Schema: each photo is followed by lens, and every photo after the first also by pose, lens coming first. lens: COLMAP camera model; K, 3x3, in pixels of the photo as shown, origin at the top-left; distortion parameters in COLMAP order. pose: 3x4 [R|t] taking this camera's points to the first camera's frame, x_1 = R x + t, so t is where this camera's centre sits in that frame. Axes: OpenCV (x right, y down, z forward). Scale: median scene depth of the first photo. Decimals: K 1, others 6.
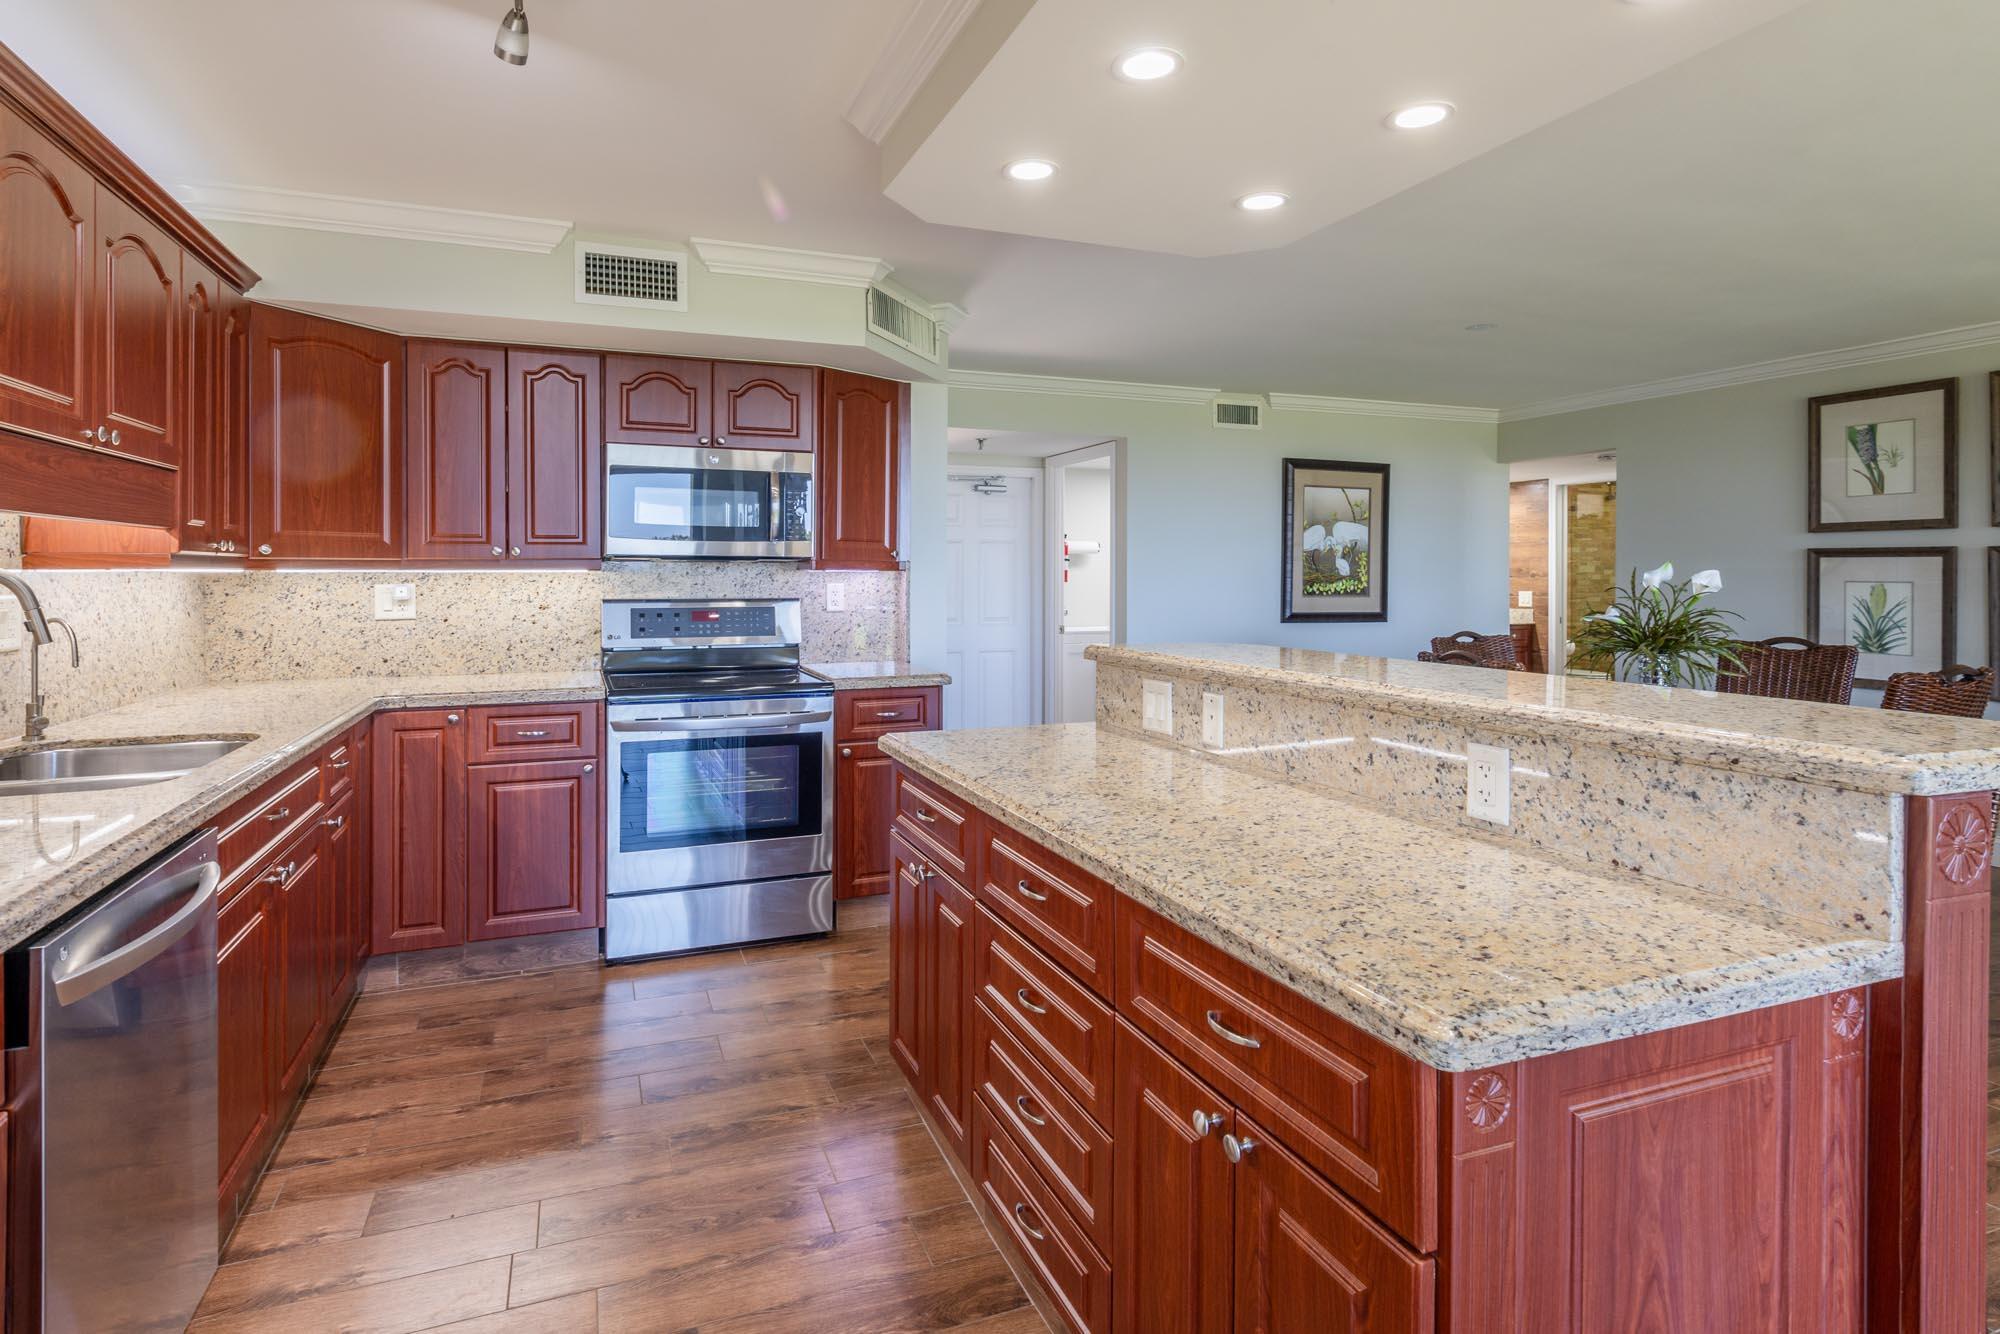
lens RADIAL K [[985.5, 0, 972.1], [0, 985.5, 589.0], [0, 0, 1]] dist [-0.000998, 0.002061]
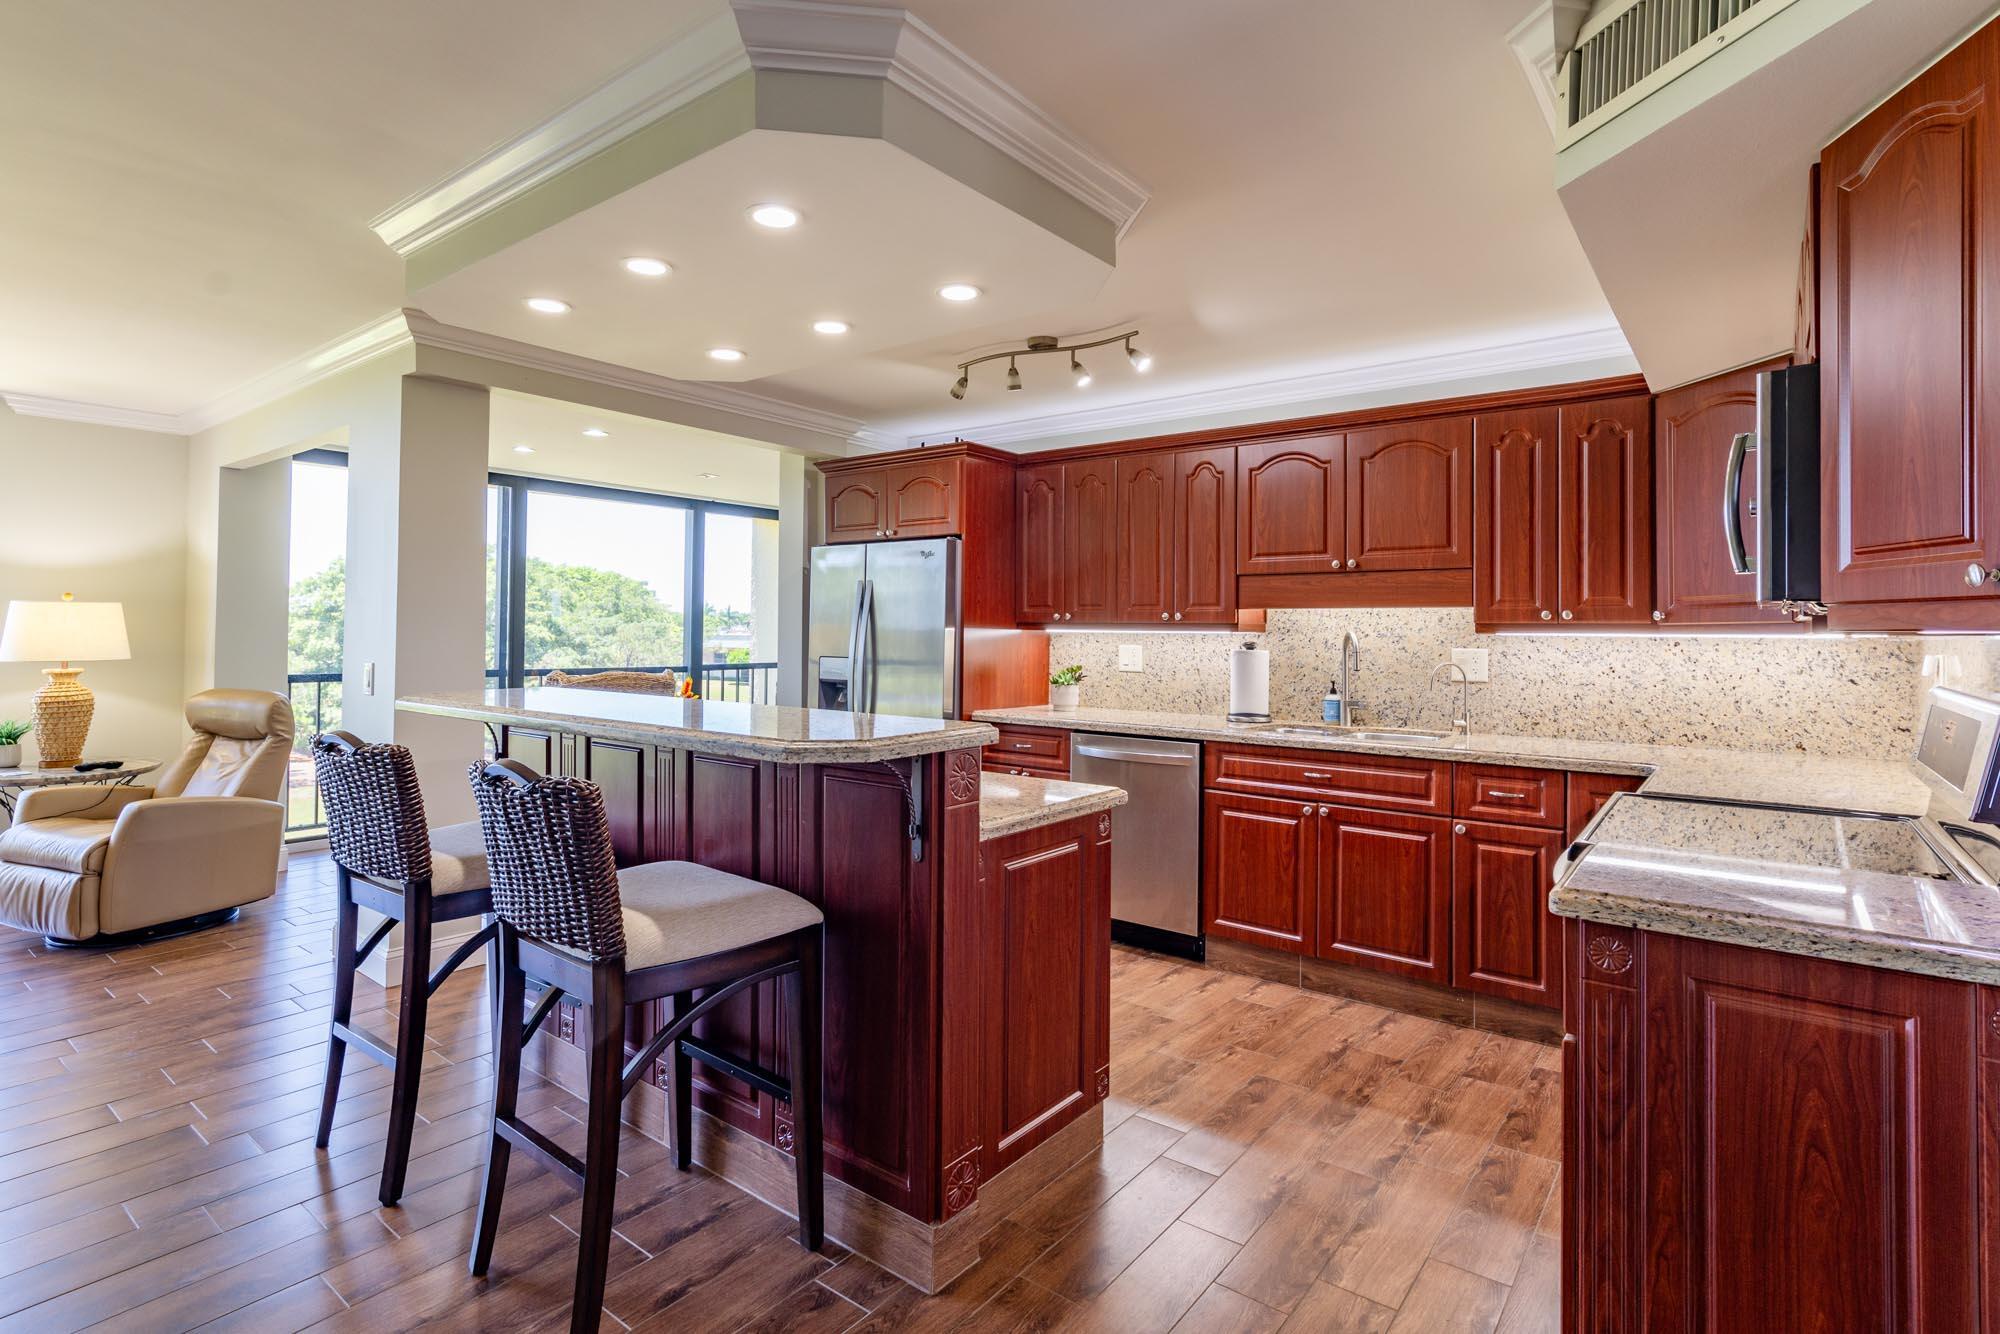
lens RADIAL K [[985.5, 0, 993.5], [0, 985.5, 618.3], [0, 0, 1]] dist [-0.000998, 0.002061]
pose [[-0.855264, -0.016182, -0.517940, 0.579346], [-0.017542, 0.999844, -0.002272, -0.028333], [0.517895, 0.007142, -0.855414, 1.864685]]
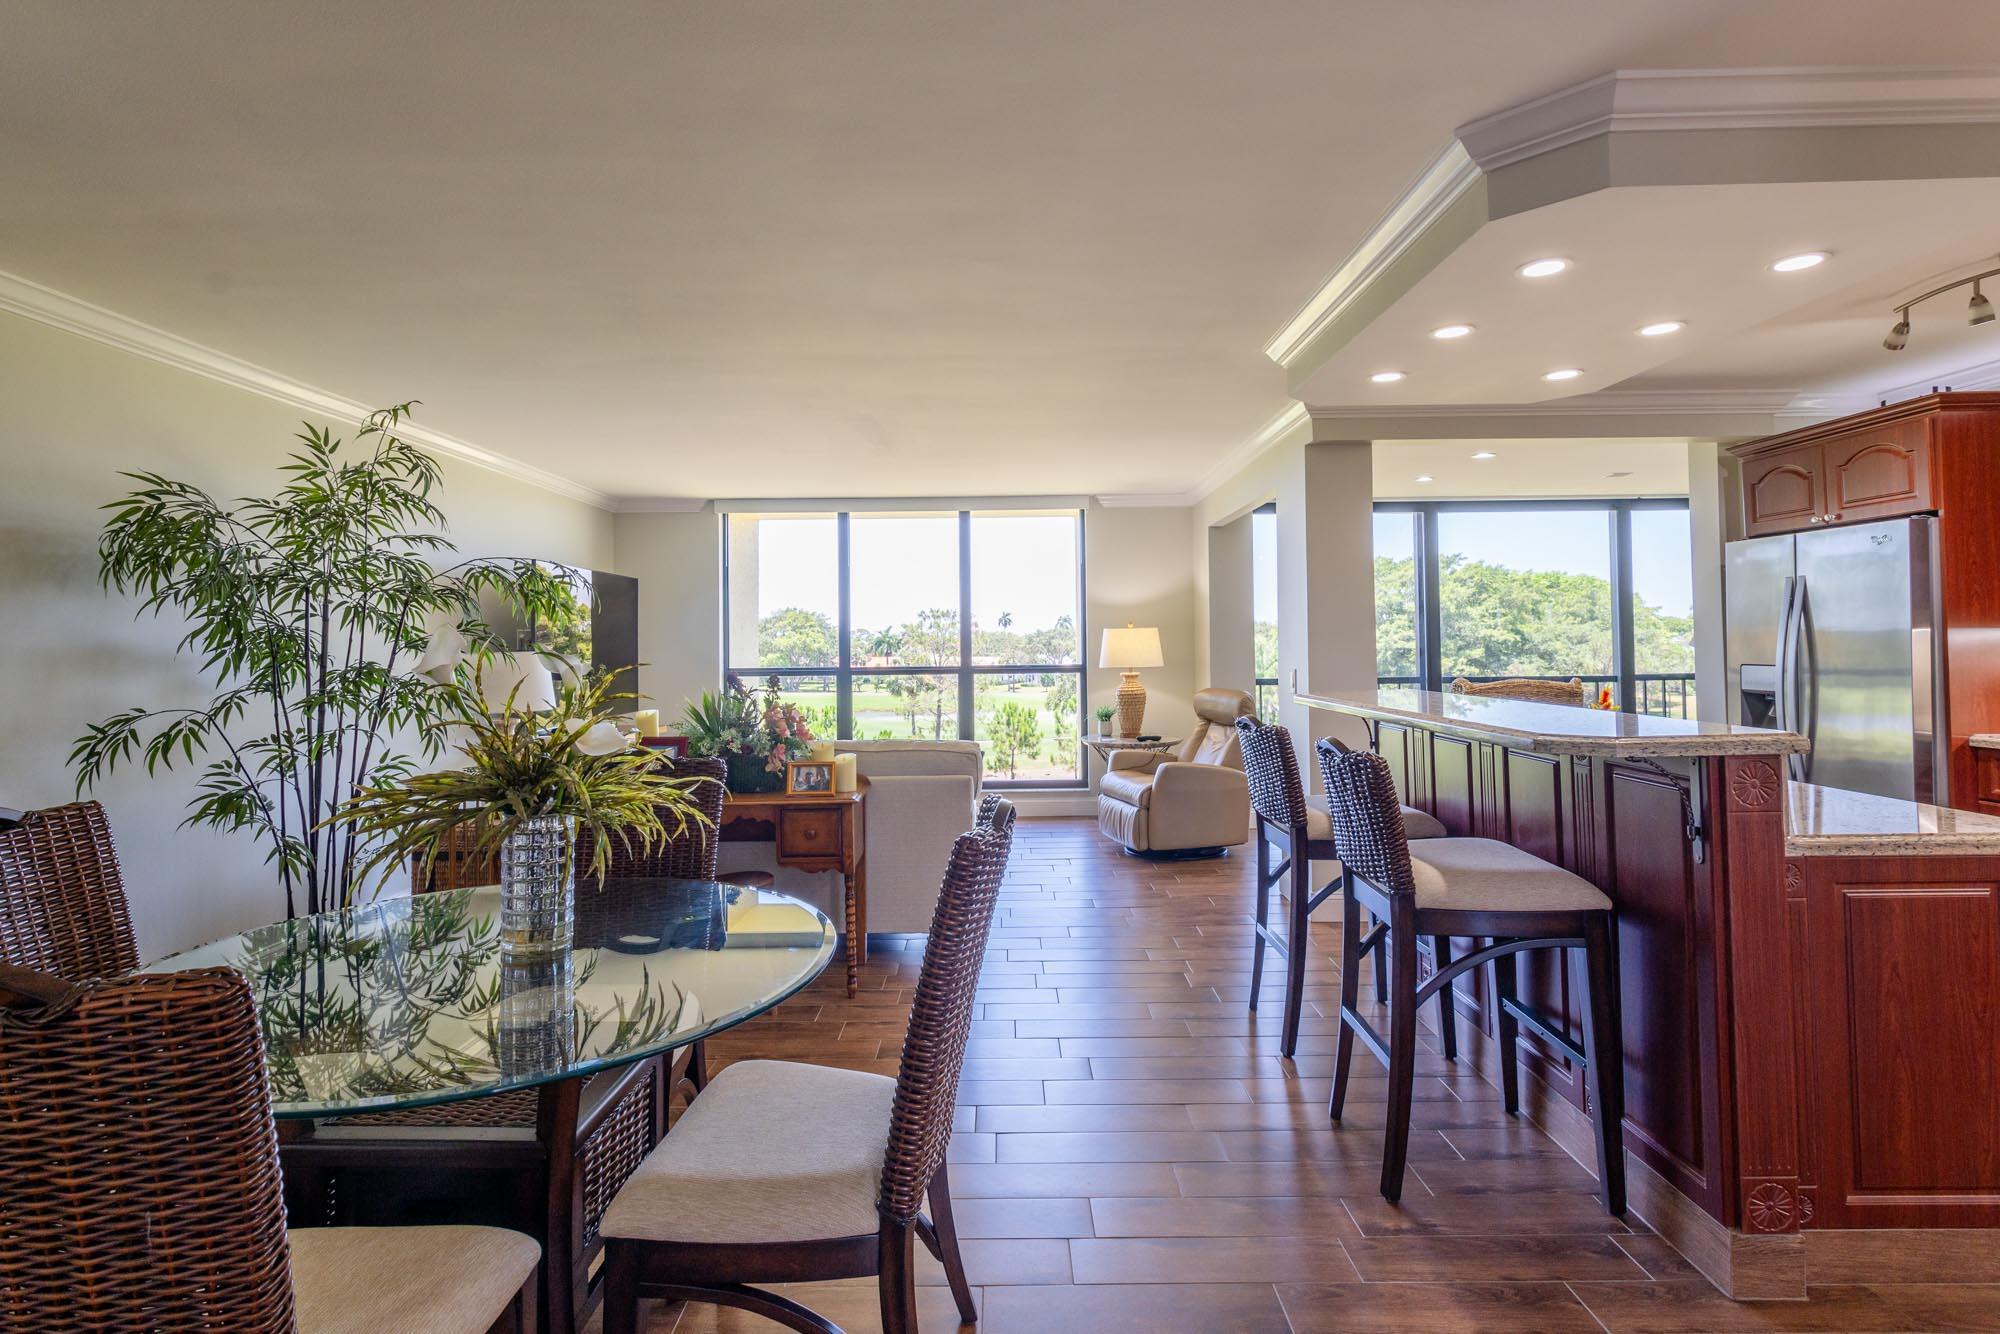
lens RADIAL K [[985.5, 0, 988.3], [0, 985.5, 626.0], [0, 0, 1]] dist [-0.000998, 0.002061]
pose [[-0.930126, 0.016839, 0.366855, 0.455304], [0.016425, 0.999856, -0.004251, -0.033576], [-0.366874, 0.002072, -0.930268, 2.128016]]
